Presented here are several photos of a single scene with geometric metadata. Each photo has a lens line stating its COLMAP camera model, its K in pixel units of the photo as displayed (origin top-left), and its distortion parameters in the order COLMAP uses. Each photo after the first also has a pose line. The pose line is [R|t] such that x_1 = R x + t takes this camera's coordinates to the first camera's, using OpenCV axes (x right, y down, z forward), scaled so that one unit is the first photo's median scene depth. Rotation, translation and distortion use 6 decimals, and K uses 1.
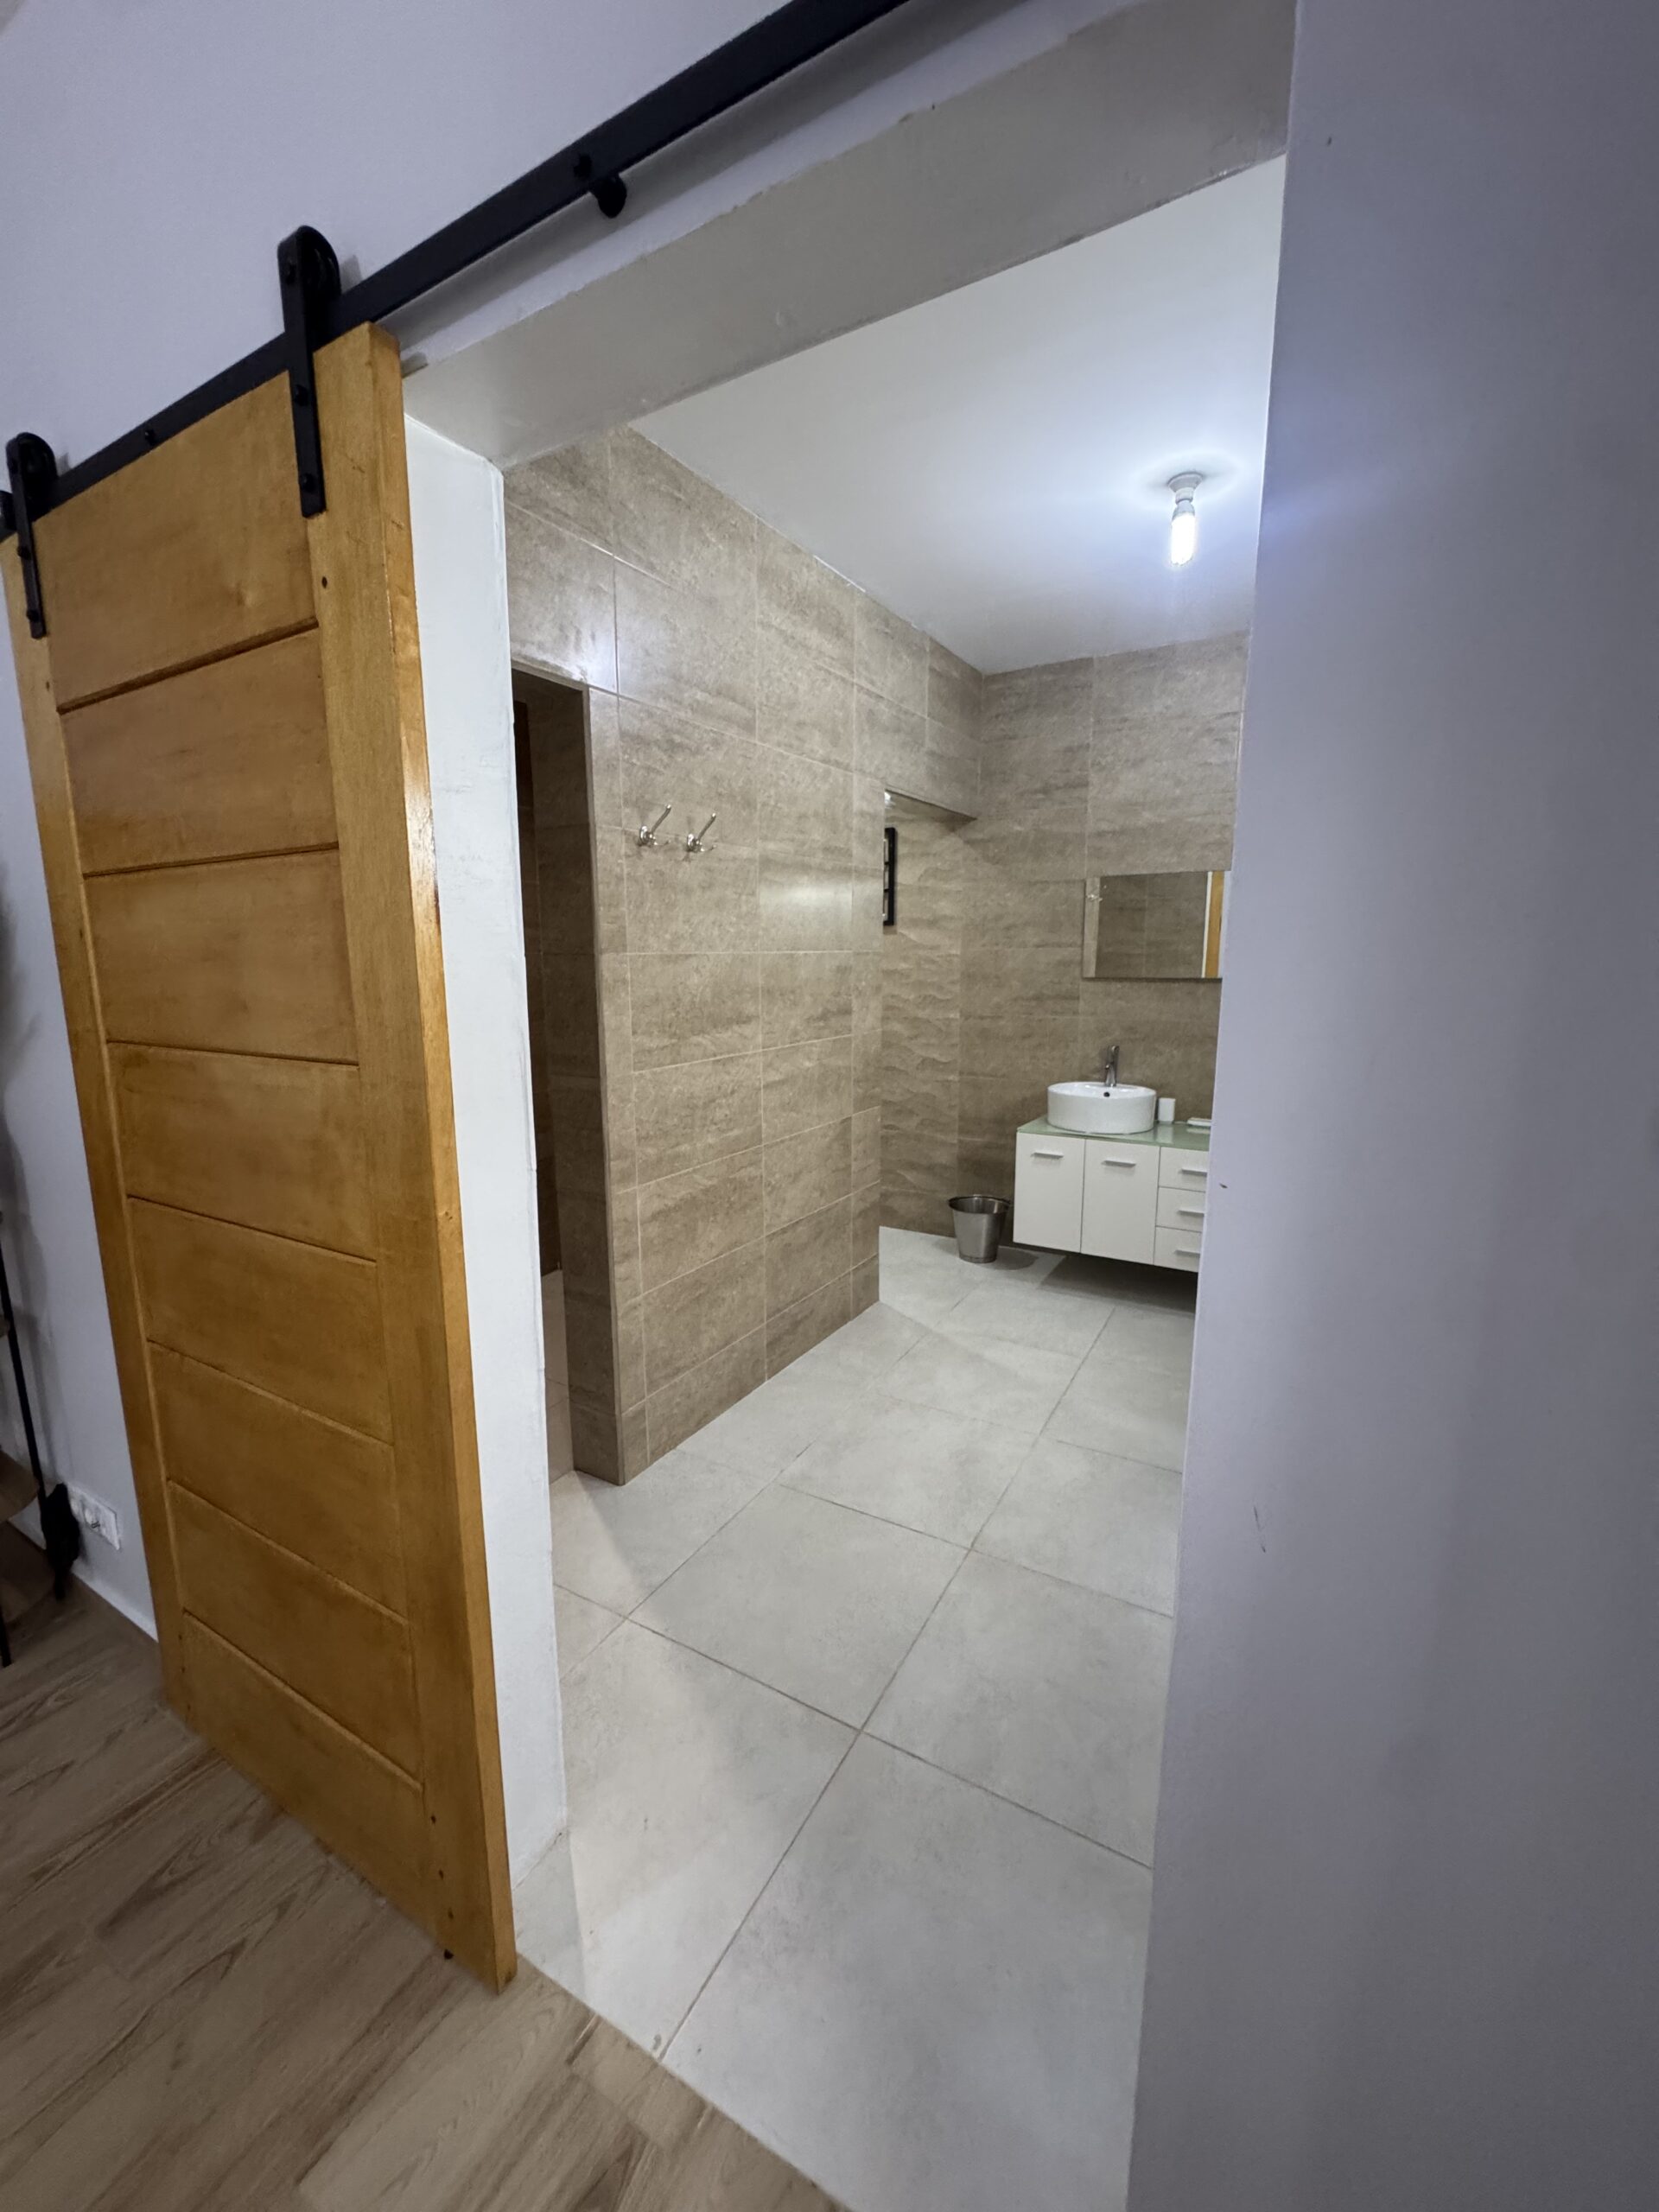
lens RADIAL K [[883.8, 0, 830.8], [0, 883.8, 1108.2], [0, 0, 1]] dist [-0.005832, 0.000918]
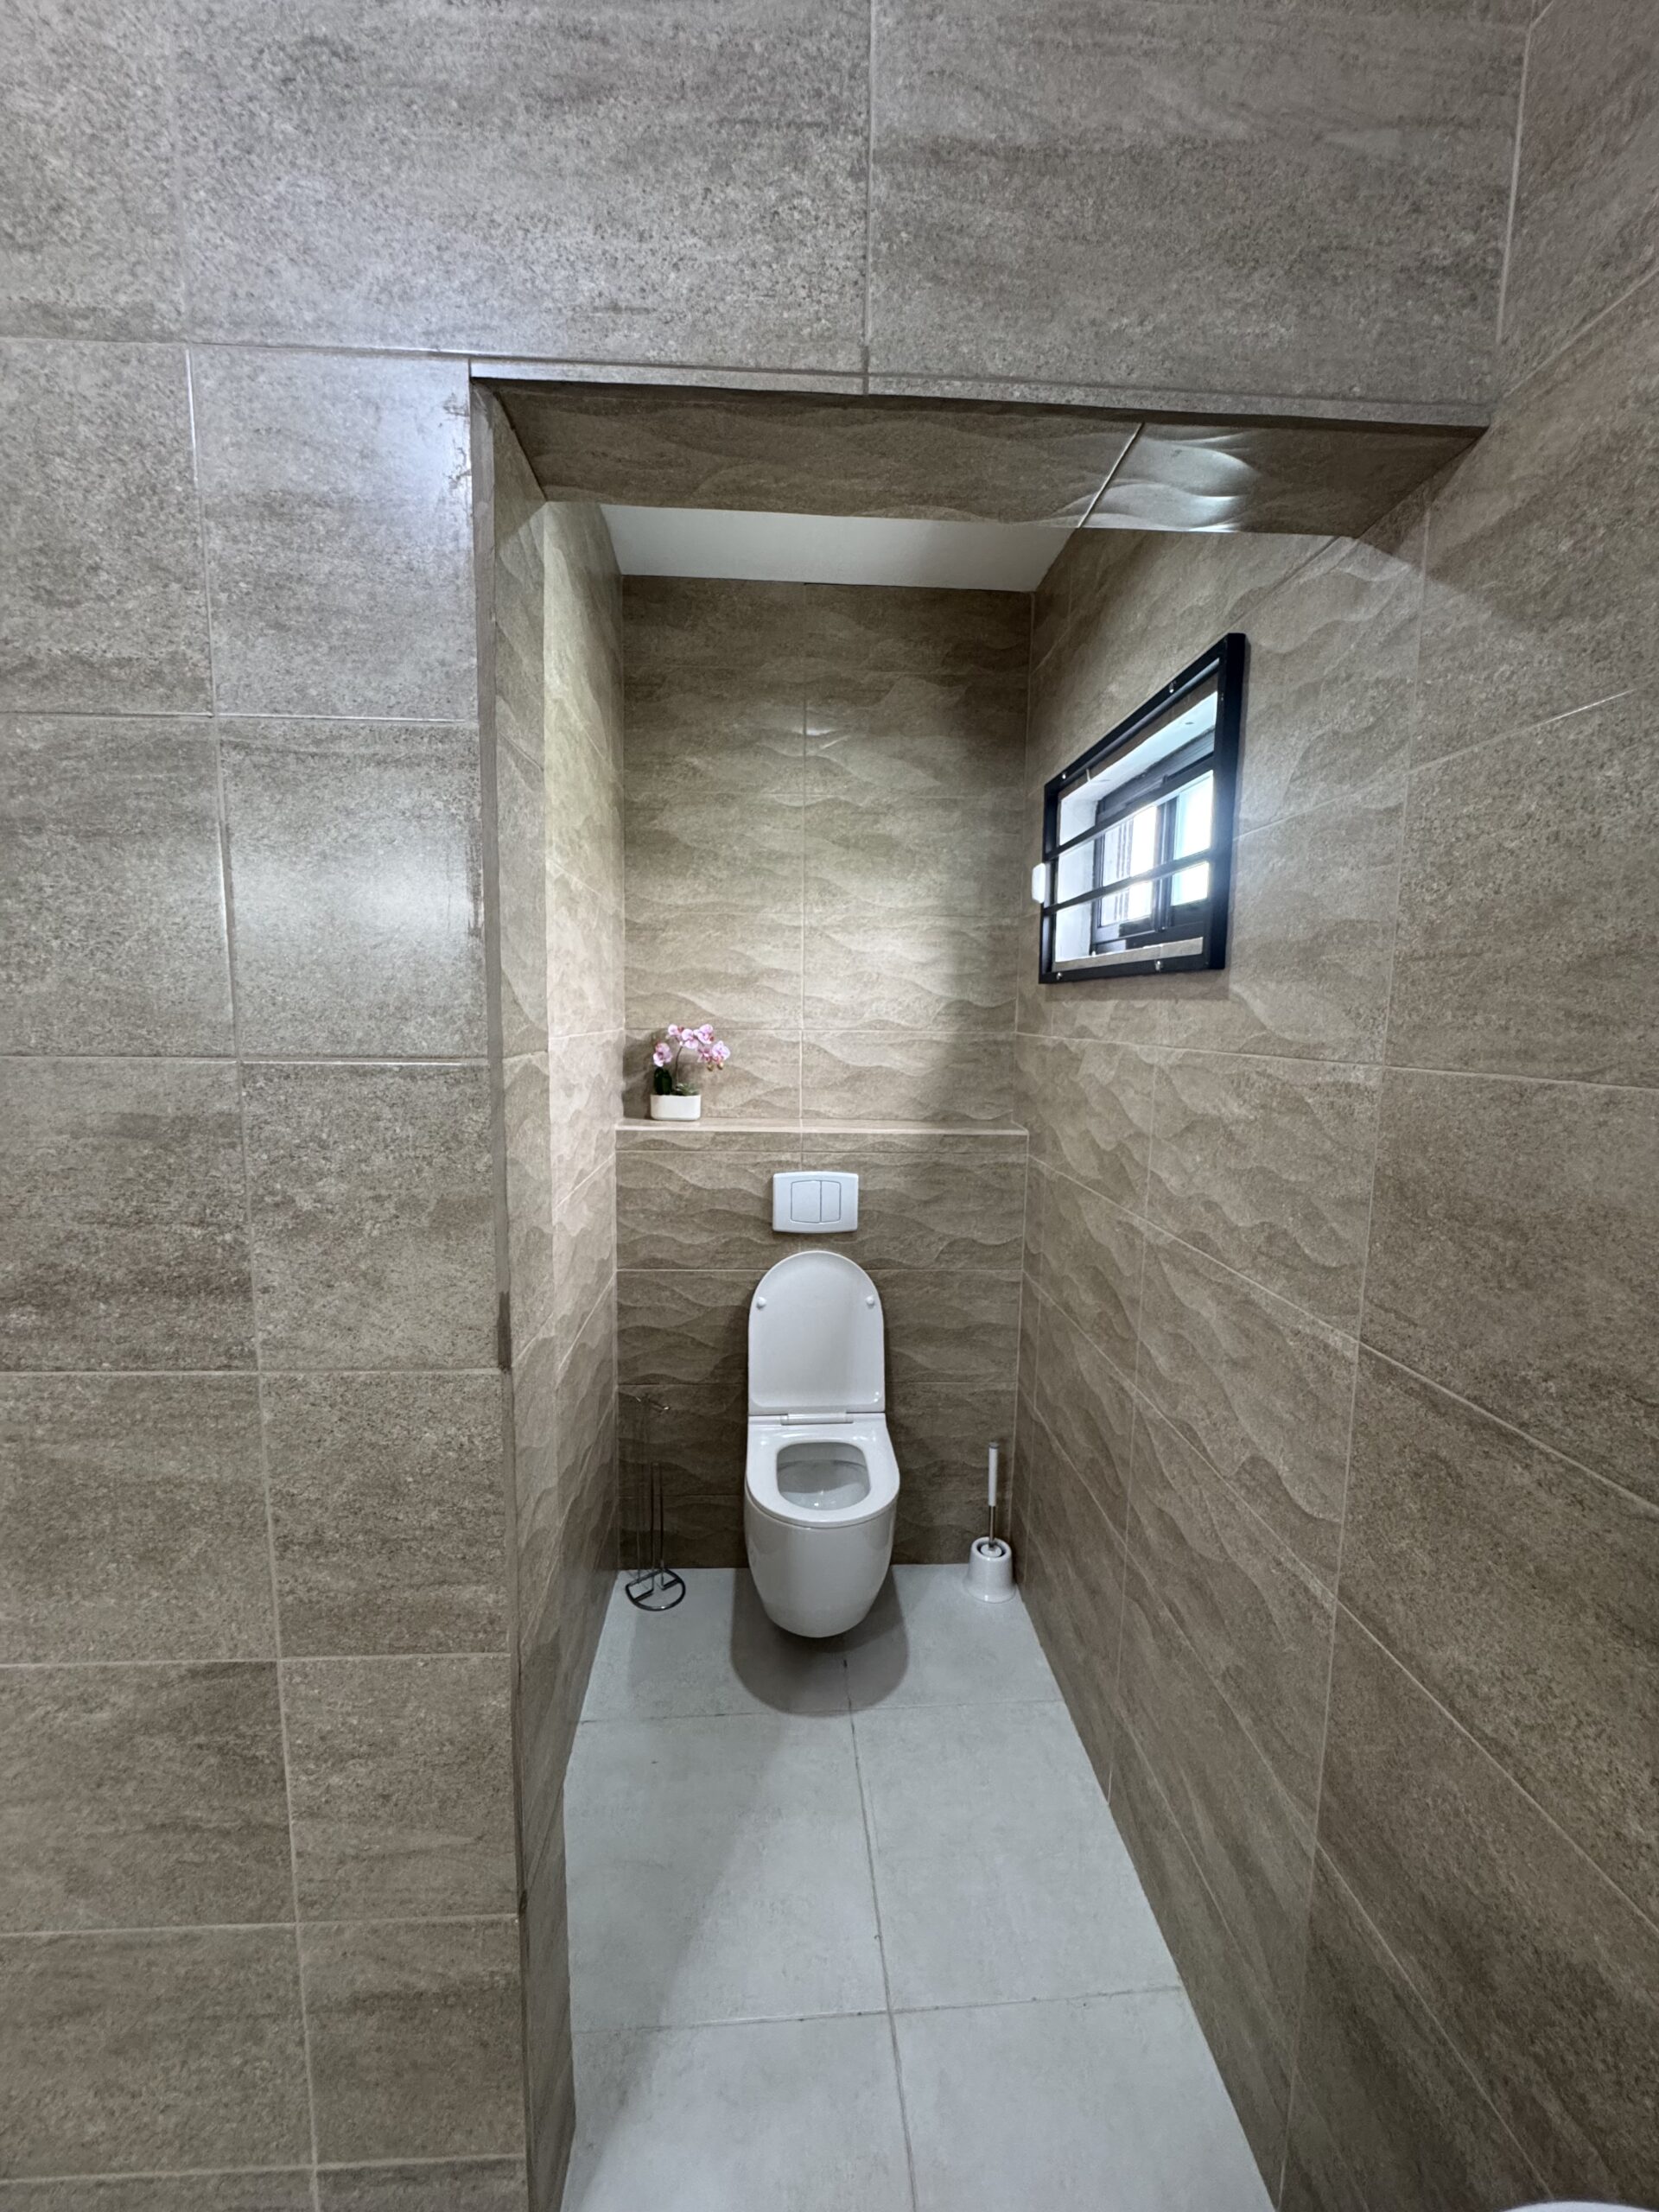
lens RADIAL K [[883.8, 0, 826.5], [0, 883.8, 1107.9], [0, 0, 1]] dist [-0.005832, 0.000918]
pose [[0.554114, 0.103131, -0.826027, 0.257794], [-0.163200, 0.986498, 0.013689, -0.151840], [0.816286, 0.127222, 0.563464, 0.771477]]
